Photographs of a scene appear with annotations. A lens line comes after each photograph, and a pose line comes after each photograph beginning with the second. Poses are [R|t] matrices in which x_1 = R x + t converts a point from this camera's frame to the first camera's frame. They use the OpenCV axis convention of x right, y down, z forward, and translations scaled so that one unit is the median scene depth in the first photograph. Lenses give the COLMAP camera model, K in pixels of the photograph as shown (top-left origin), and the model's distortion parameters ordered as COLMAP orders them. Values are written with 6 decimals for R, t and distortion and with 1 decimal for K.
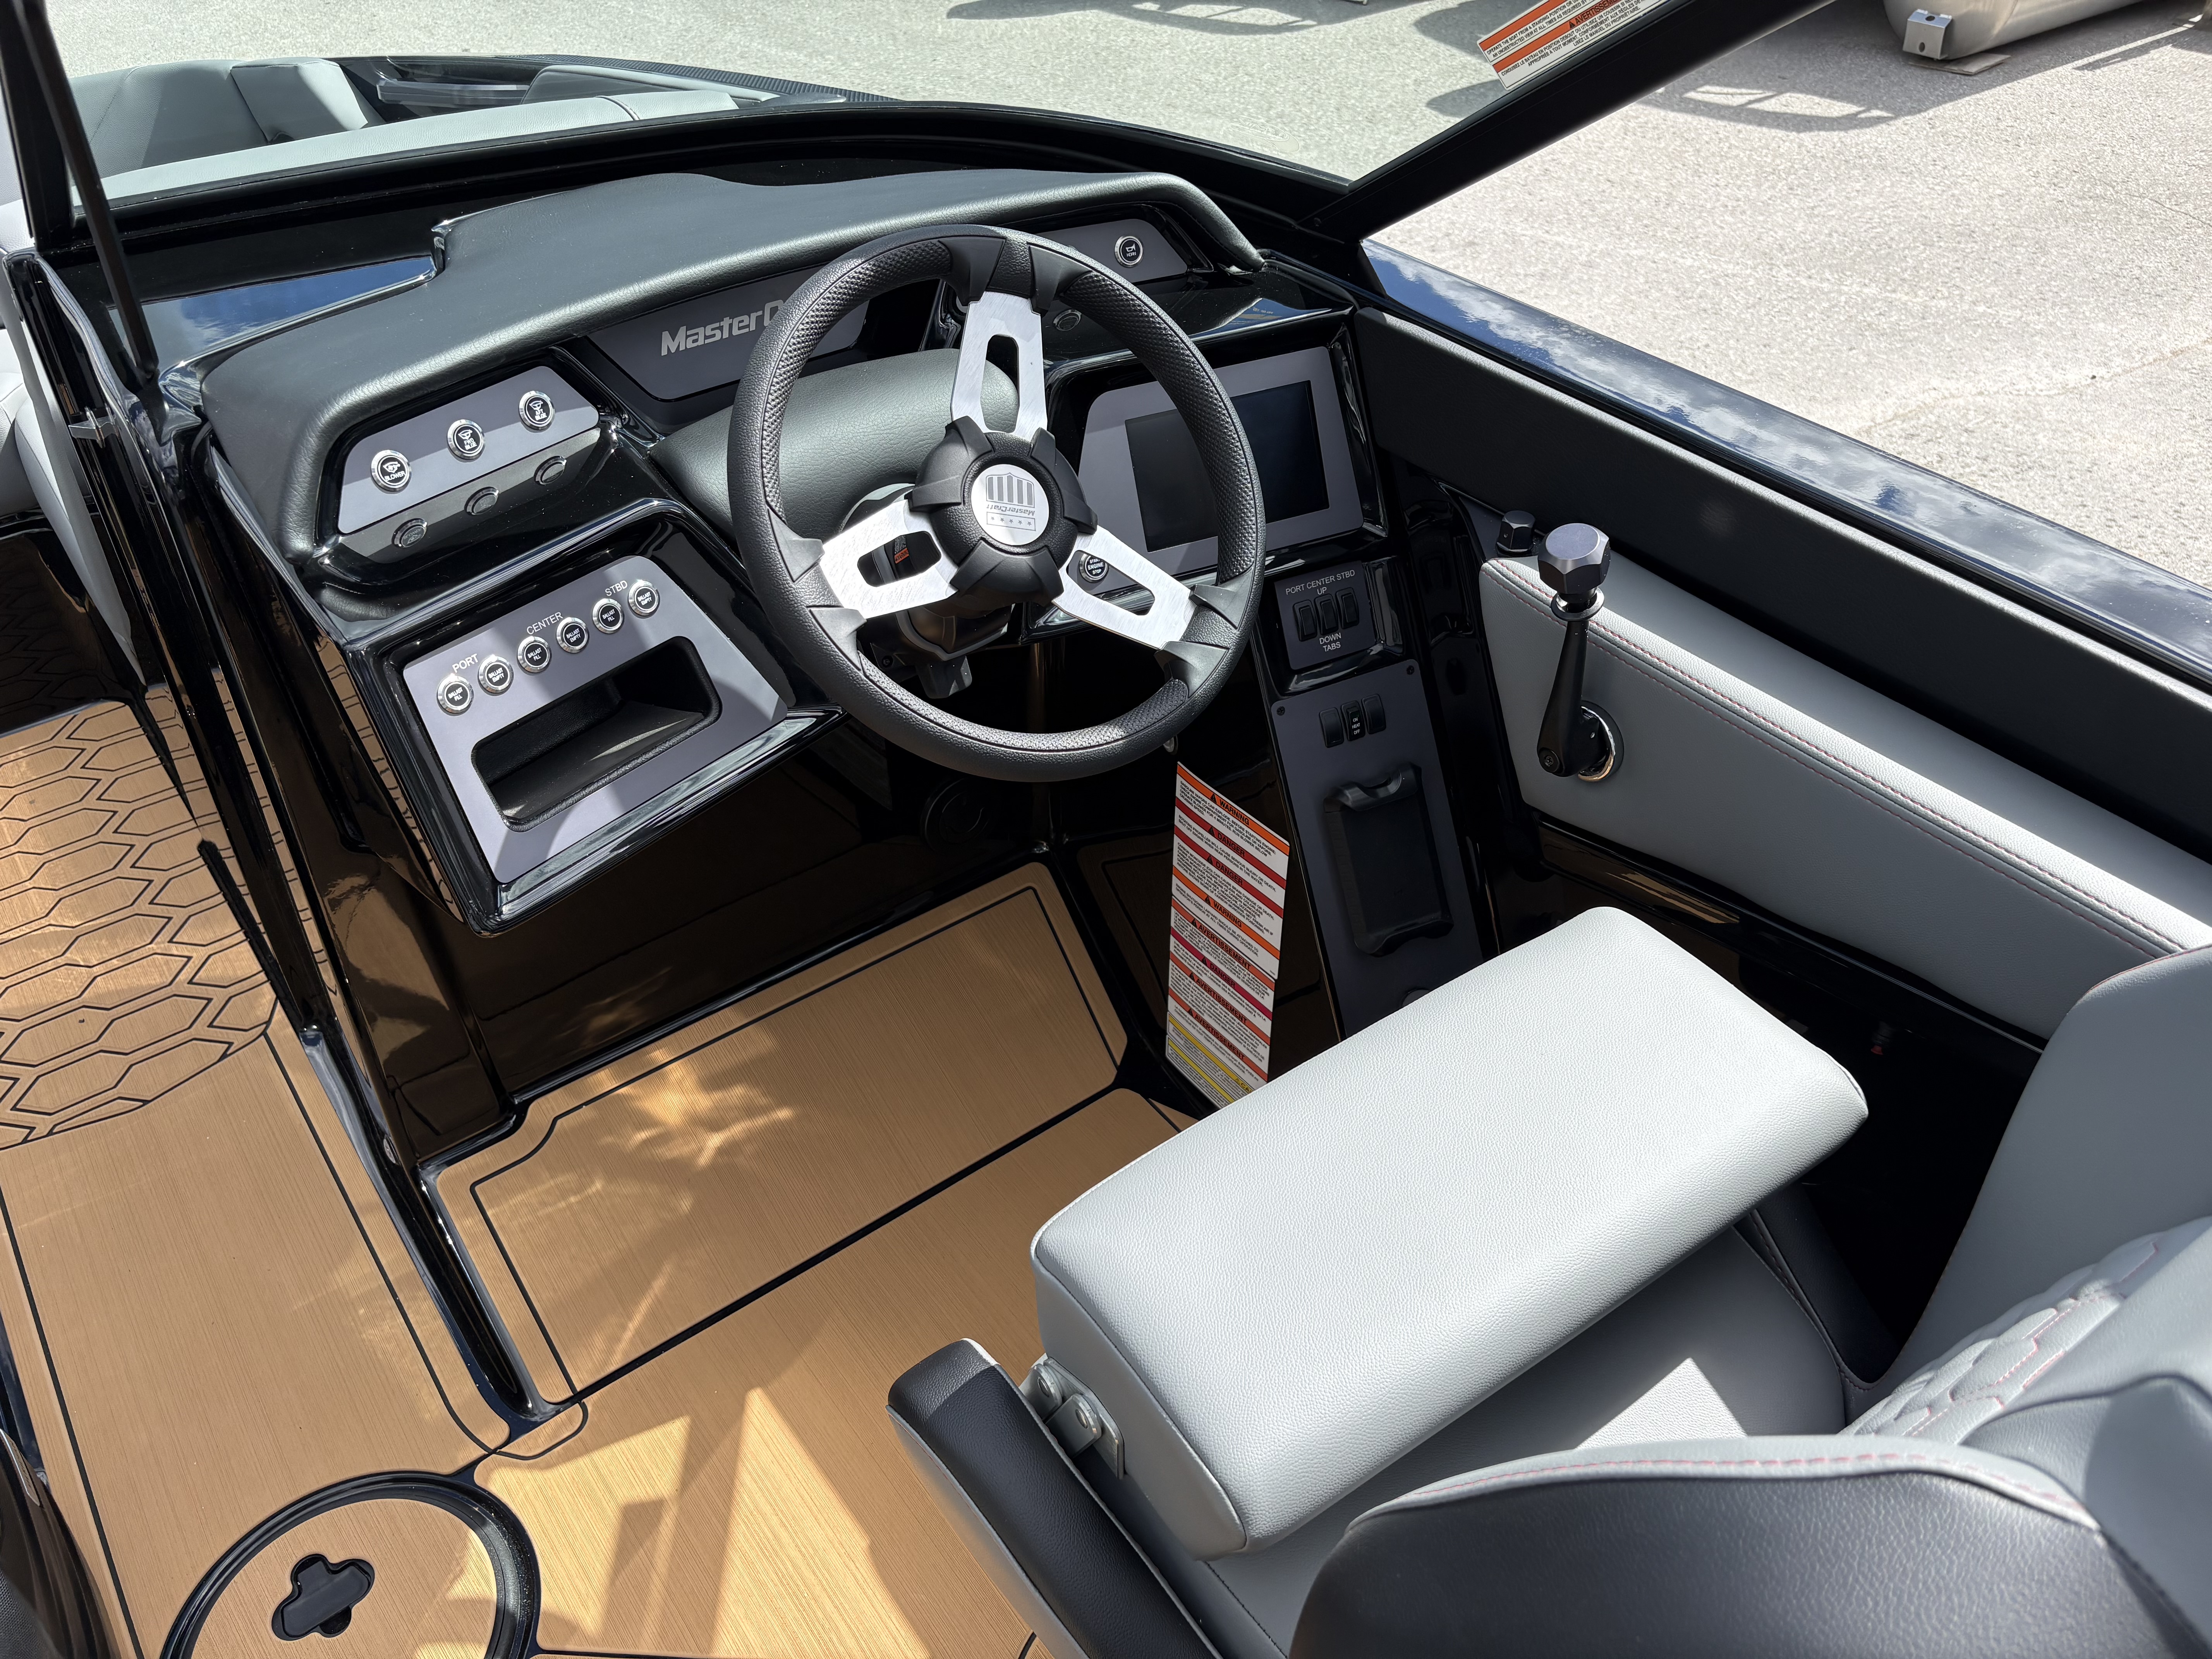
lens RADIAL K [[1639.2, 0, 1106.0], [0, 1639.2, 829.5], [0, 0, 1]] dist [-0.000885, -0.001860]
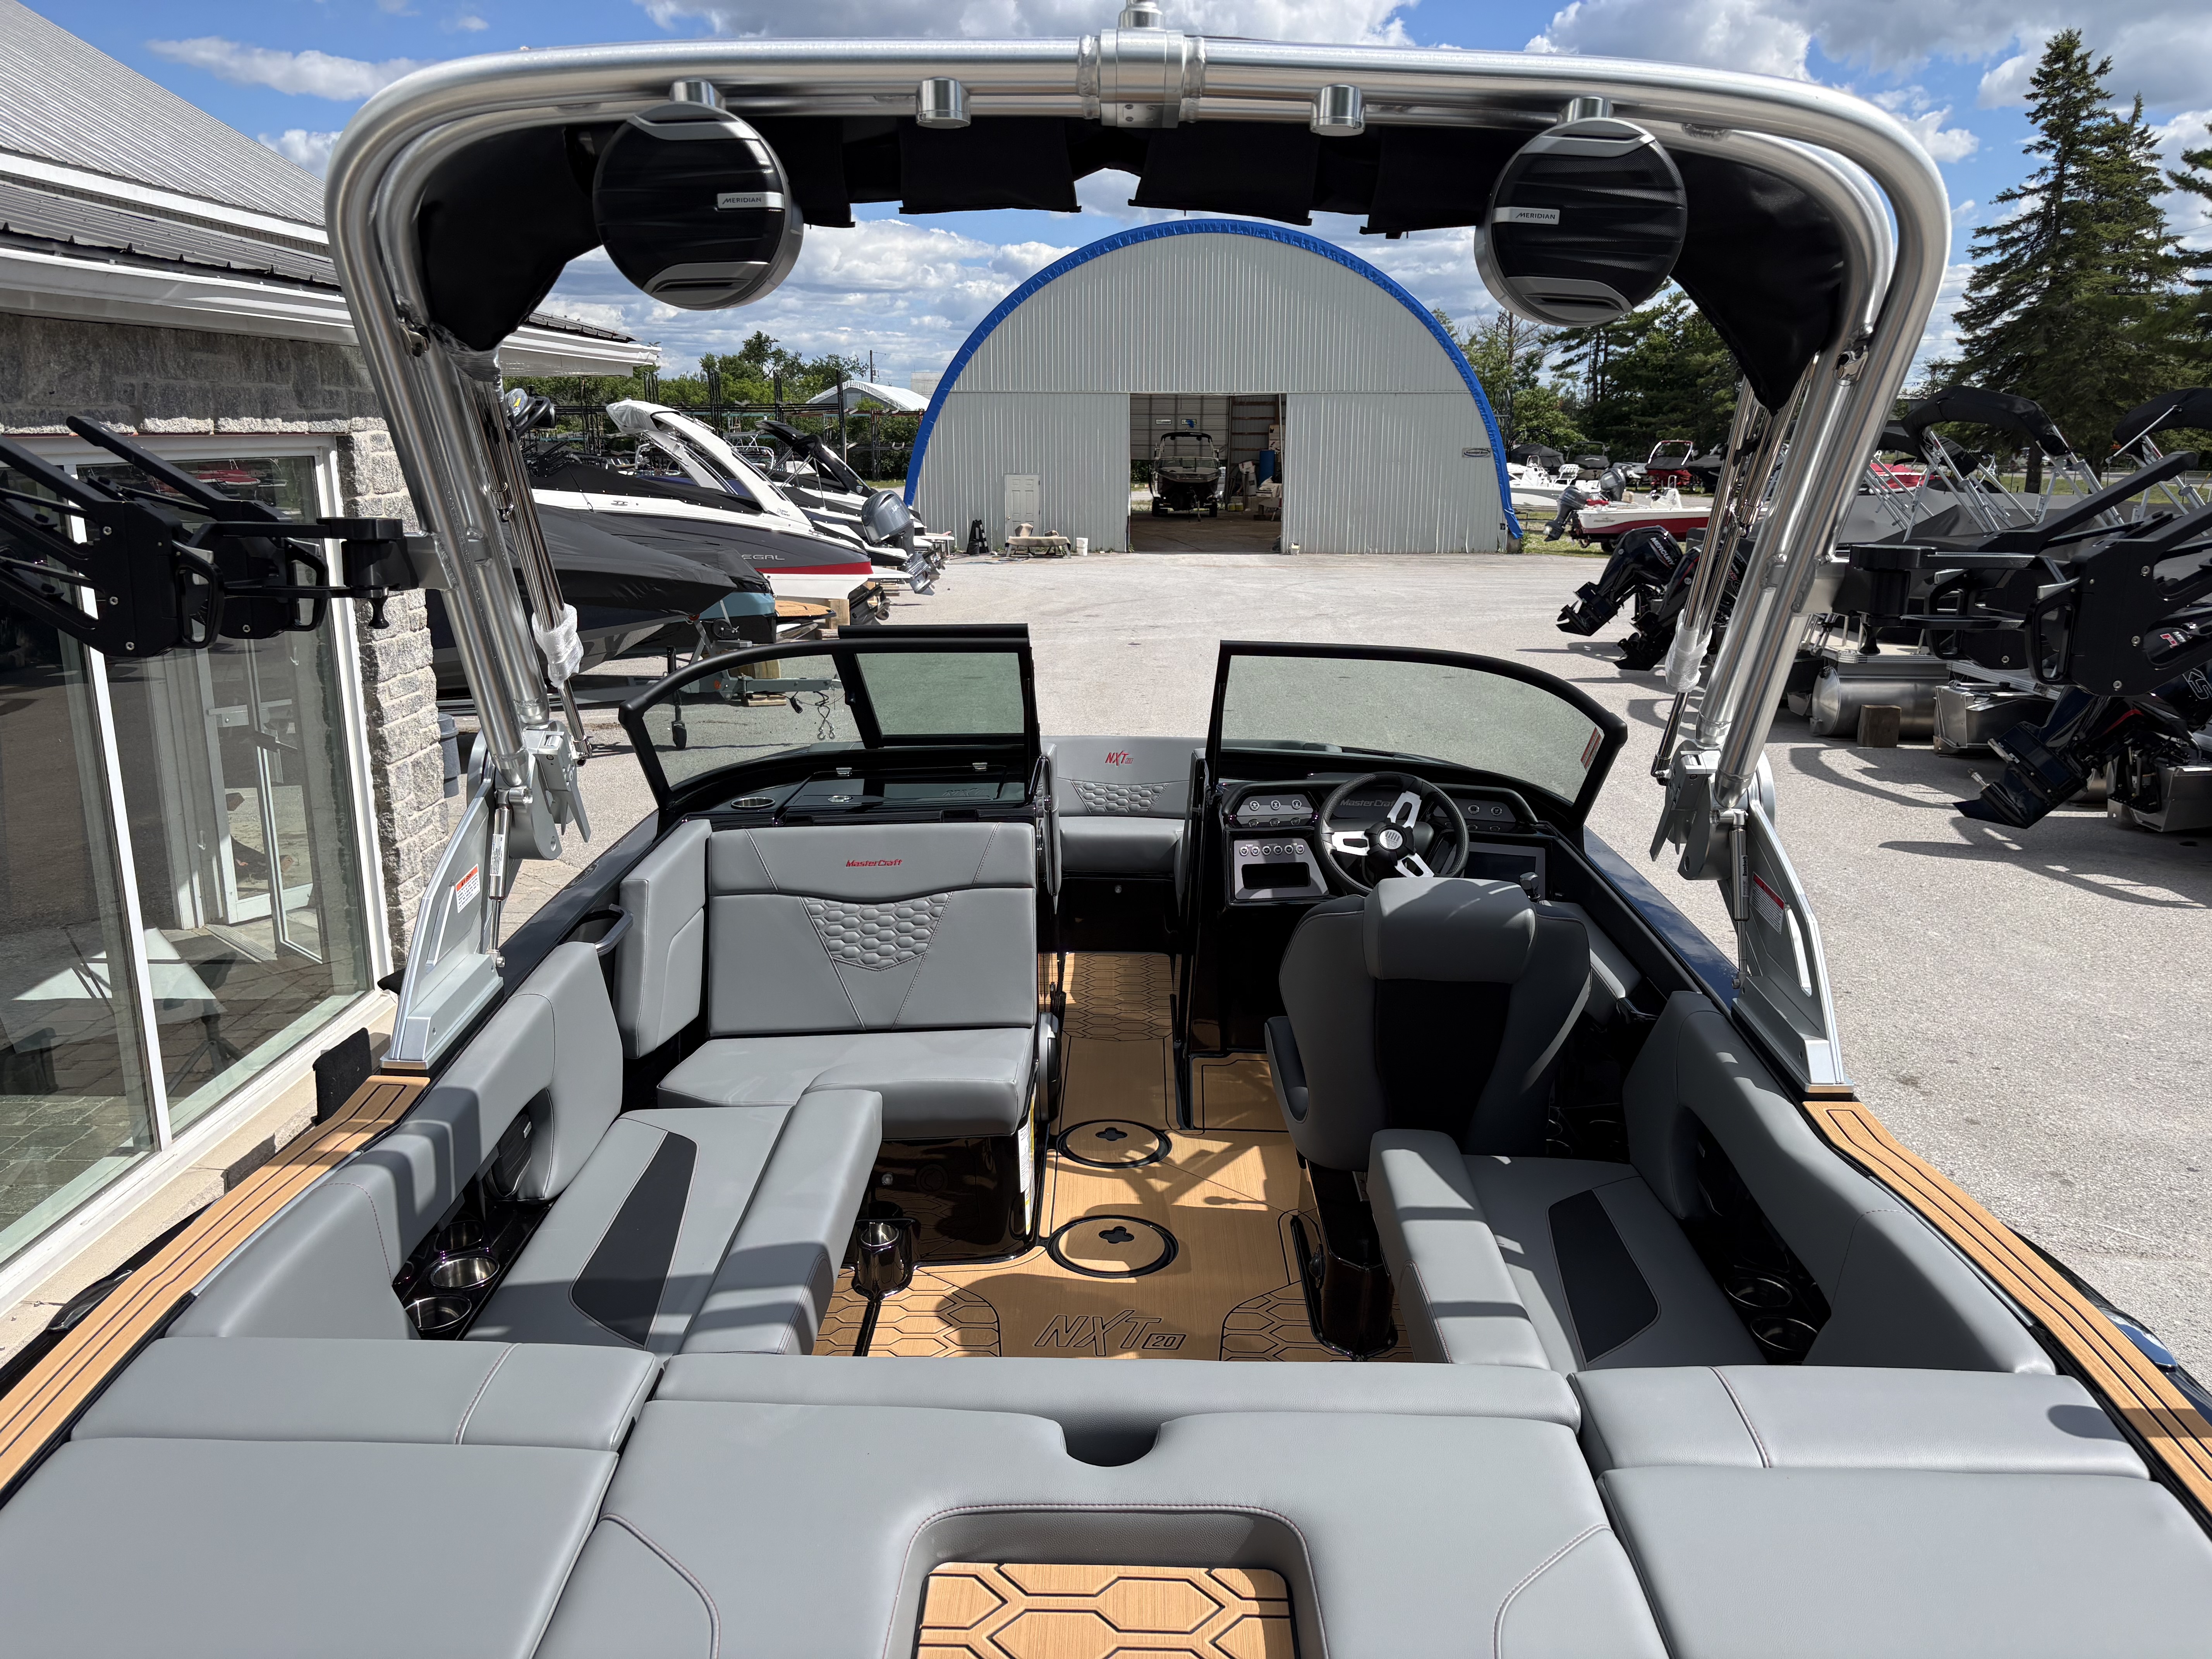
lens RADIAL K [[1572.7, 0, 1097.4], [0, 1572.7, 843.3], [0, 0, 1]] dist [0.043570, -0.037768]
pose [[0.779280, 0.171483, -0.602757, 1.230470], [-0.413712, 0.863224, -0.289286, 0.871890], [0.470706, 0.474803, 0.743638, -1.531915]]
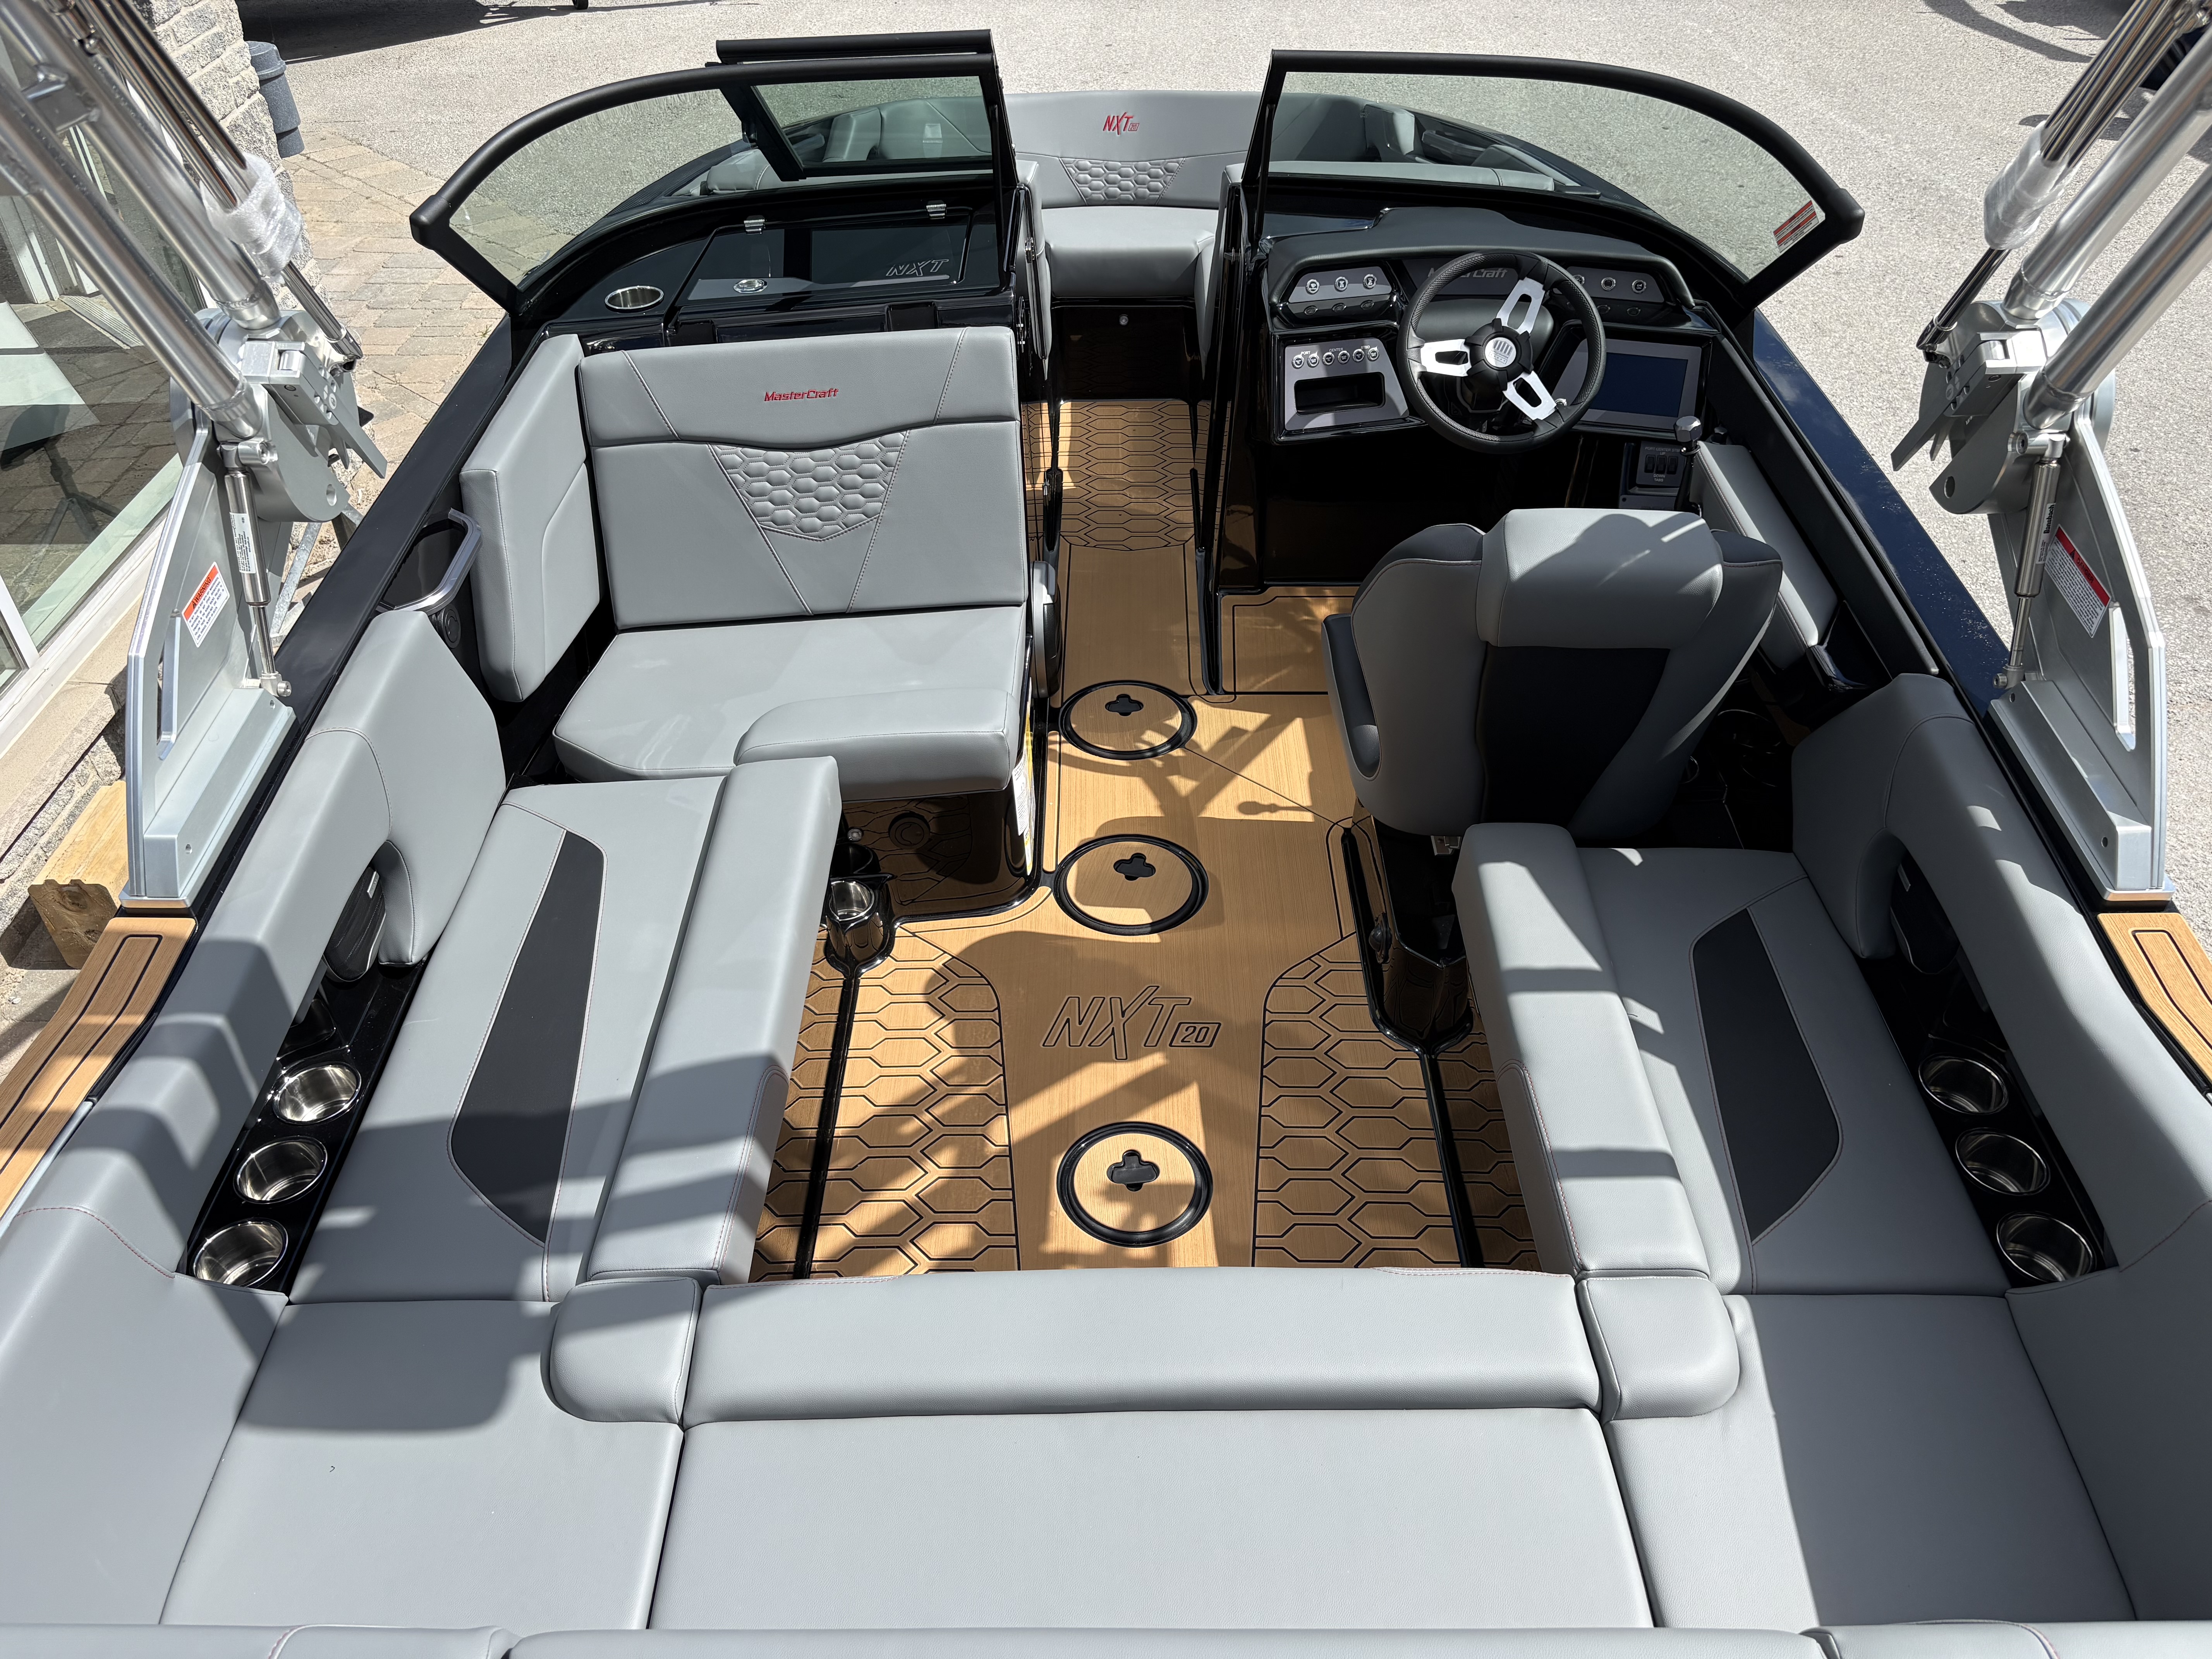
lens RADIAL K [[1572.7, 0, 1097.4], [0, 1572.7, 843.3], [0, 0, 1]] dist [0.043570, -0.037768]
pose [[0.786545, 0.400921, -0.469691, 0.758552], [-0.391670, 0.911914, 0.122504, 0.378452], [0.477432, 0.087609, 0.874290, -1.202075]]
